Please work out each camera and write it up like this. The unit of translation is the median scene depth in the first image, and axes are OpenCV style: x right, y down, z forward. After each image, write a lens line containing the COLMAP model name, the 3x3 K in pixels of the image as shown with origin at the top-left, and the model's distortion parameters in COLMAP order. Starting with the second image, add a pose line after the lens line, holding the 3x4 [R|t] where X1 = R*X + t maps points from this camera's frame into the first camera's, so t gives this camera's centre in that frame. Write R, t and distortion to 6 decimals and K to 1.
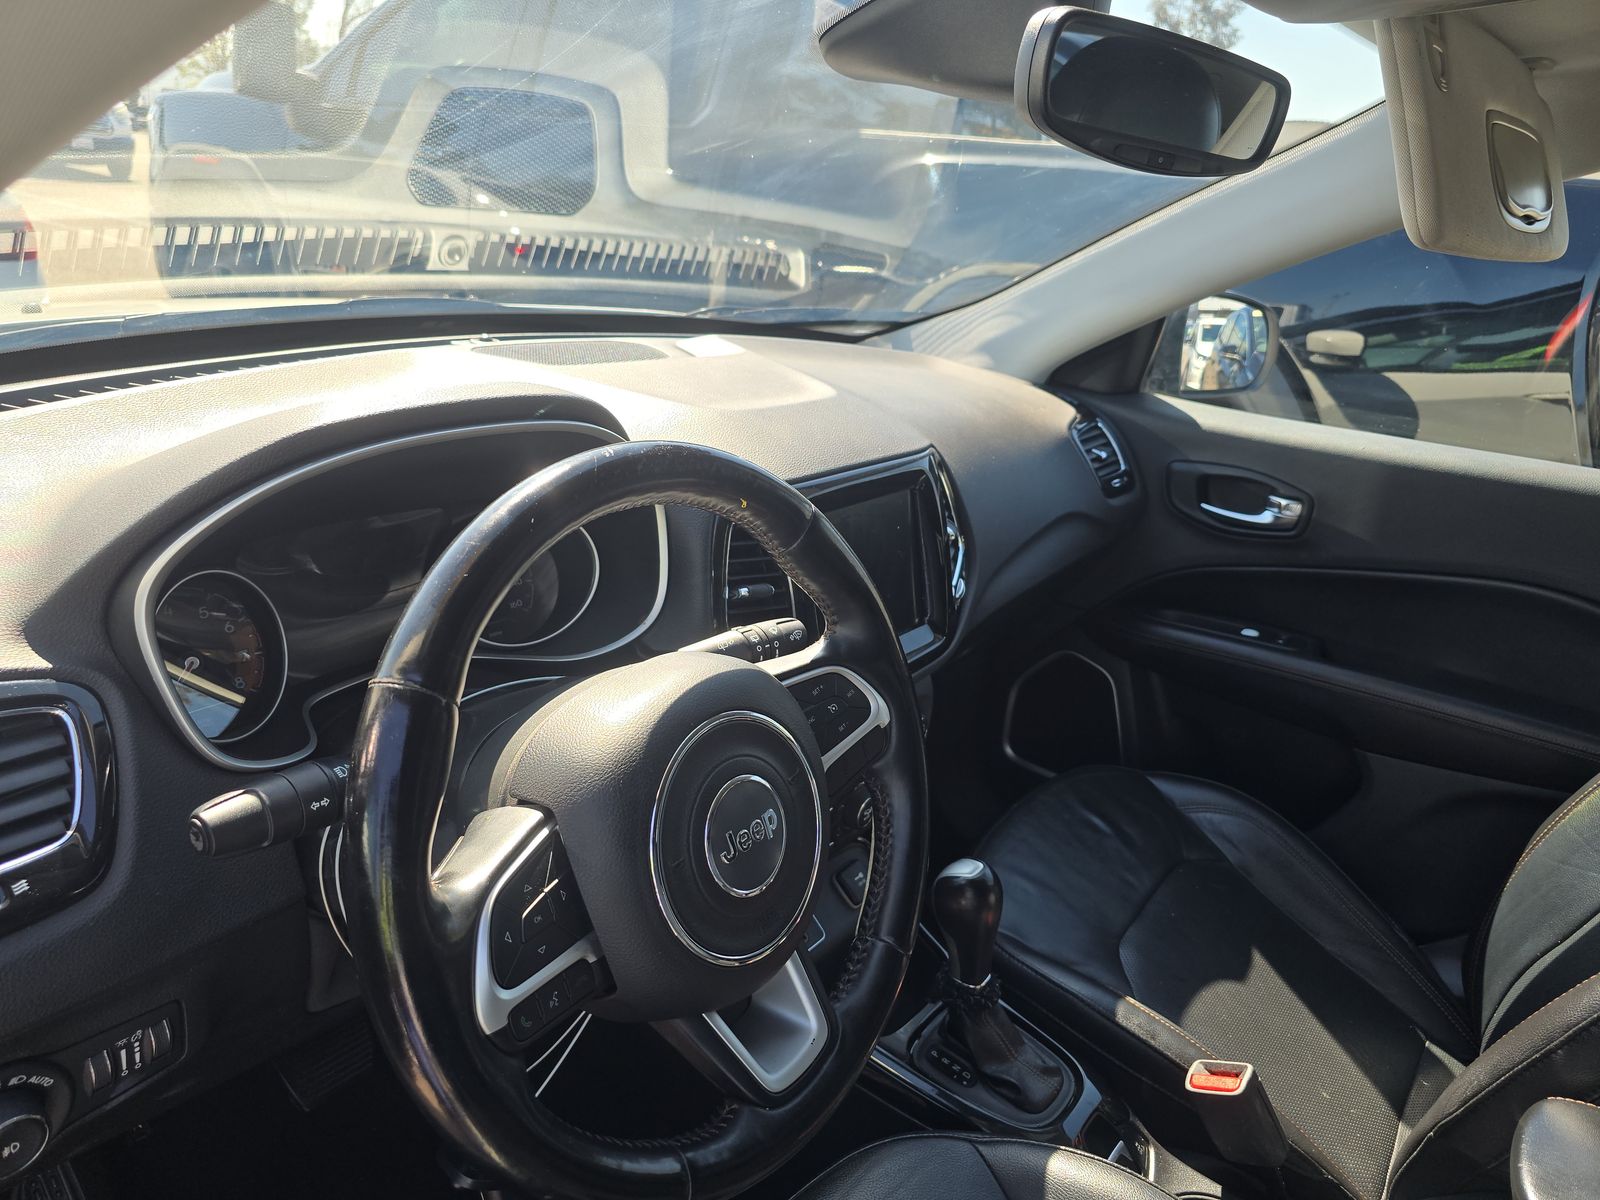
lens RADIAL K [[1089.4, 0, 793.8], [0, 1089.4, 571.8], [0, 0, 1]] dist [0.053350, -0.053967]
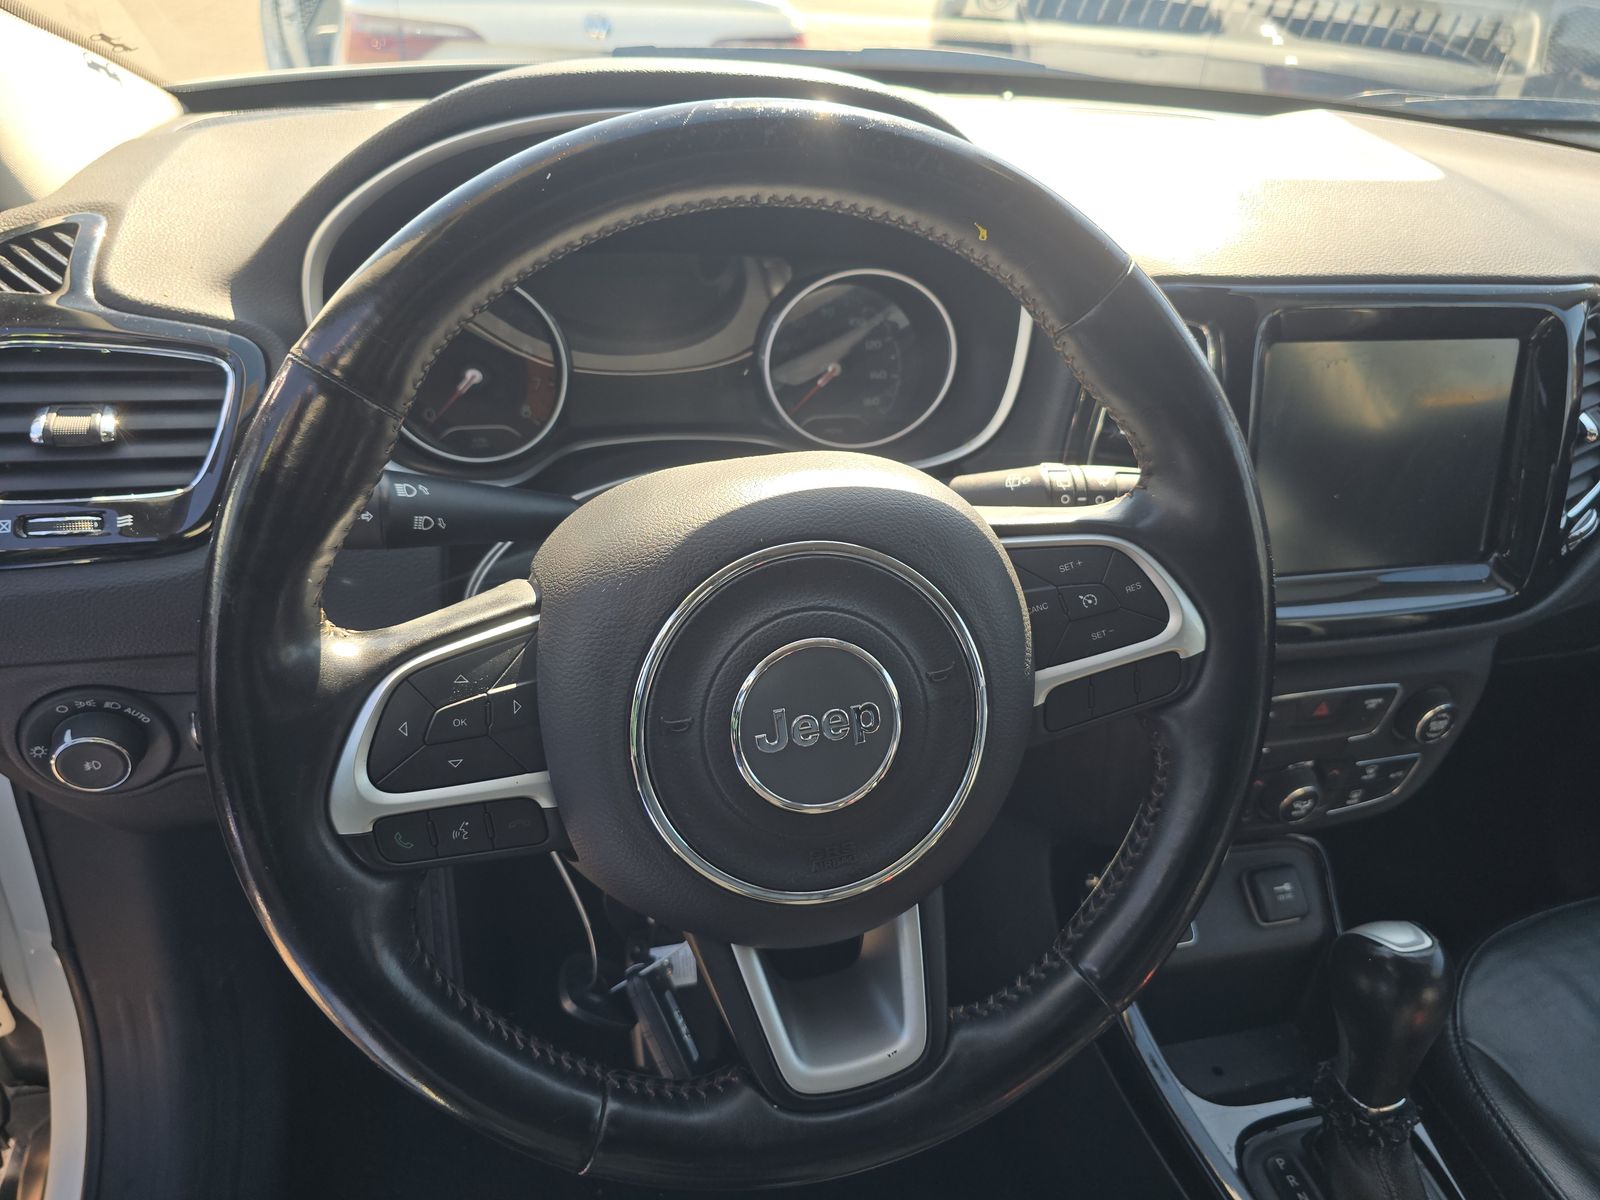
lens RADIAL K [[1089.4, 0, 793.8], [0, 1089.4, 571.8], [0, 0, 1]] dist [0.053350, -0.053967]
pose [[0.792396, 0.252804, -0.555156, 0.160841], [-0.189901, 0.967090, 0.169335, 0.022421], [0.579694, -0.028755, 0.814326, 0.251631]]
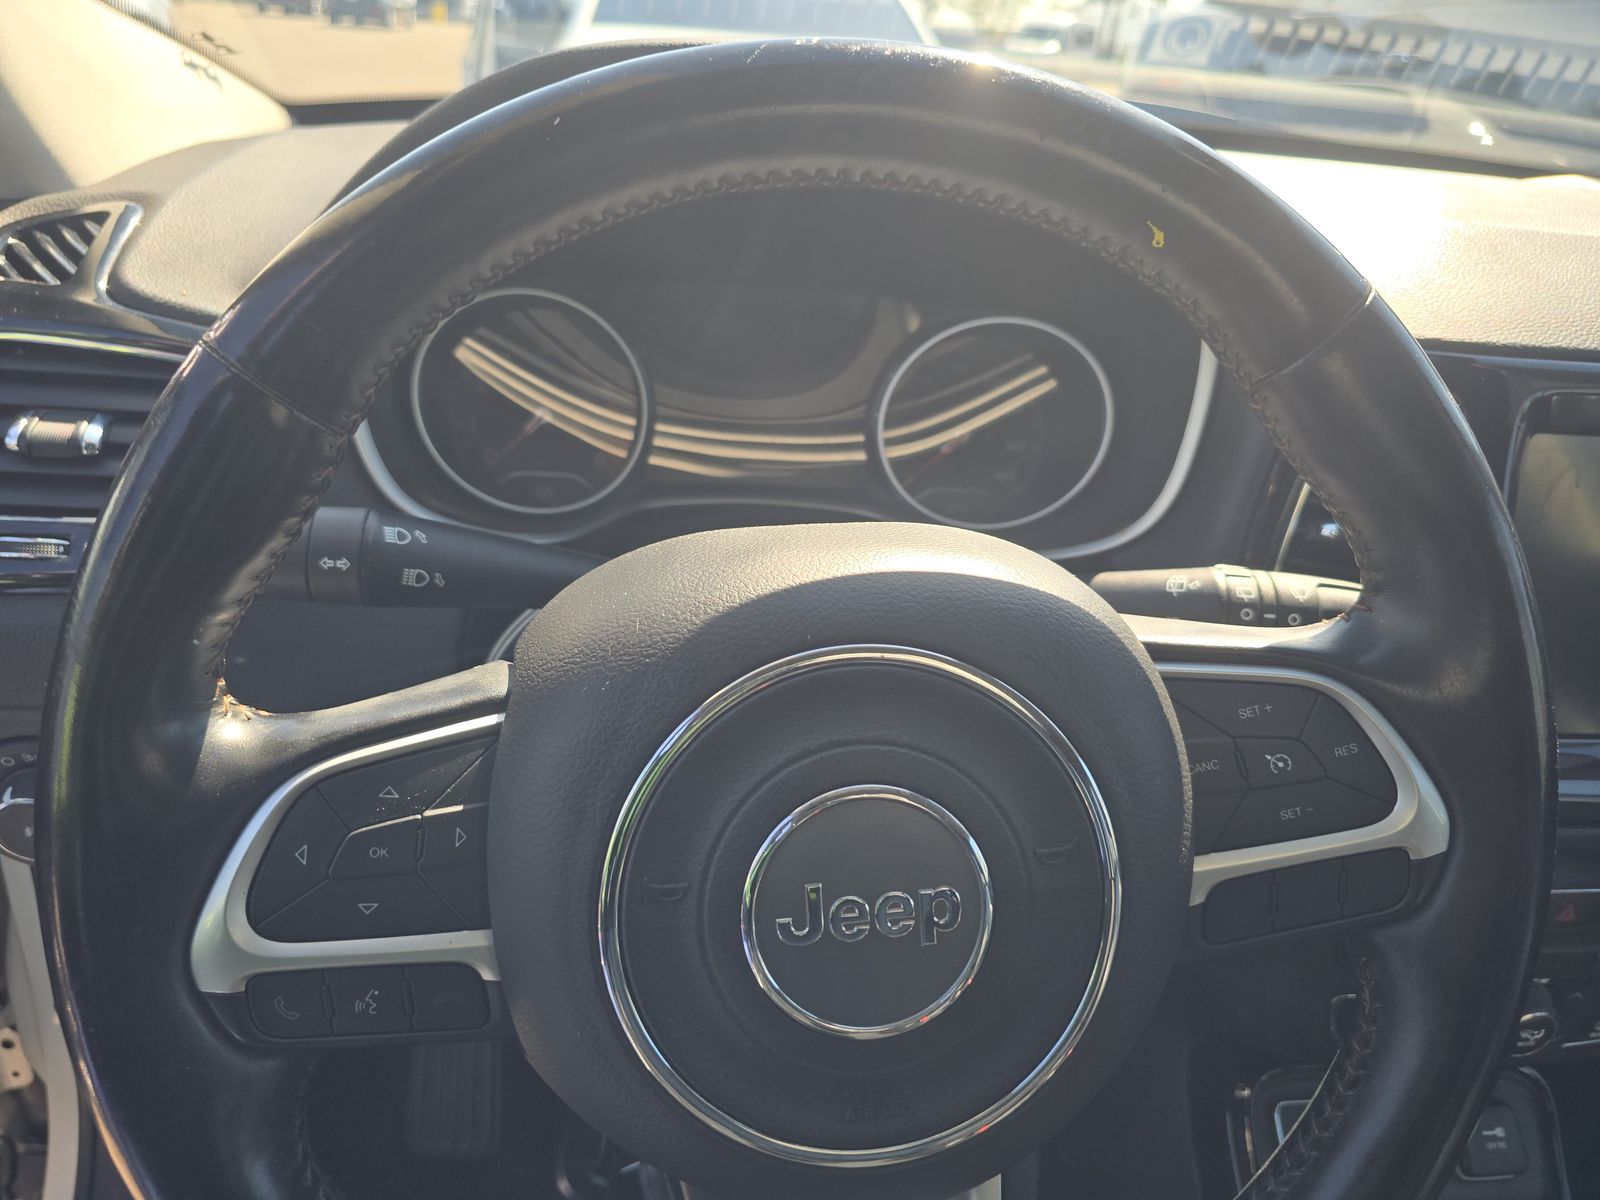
lens RADIAL K [[1174.9, 0, 787.5], [0, 1174.9, 570.6], [0, 0, 1]] dist [0.000410, -0.004220]
pose [[0.700214, 0.270550, -0.660684, 0.123464], [-0.254006, 0.959270, 0.123617, 0.027417], [0.667219, 0.081259, 0.740416, 0.330360]]
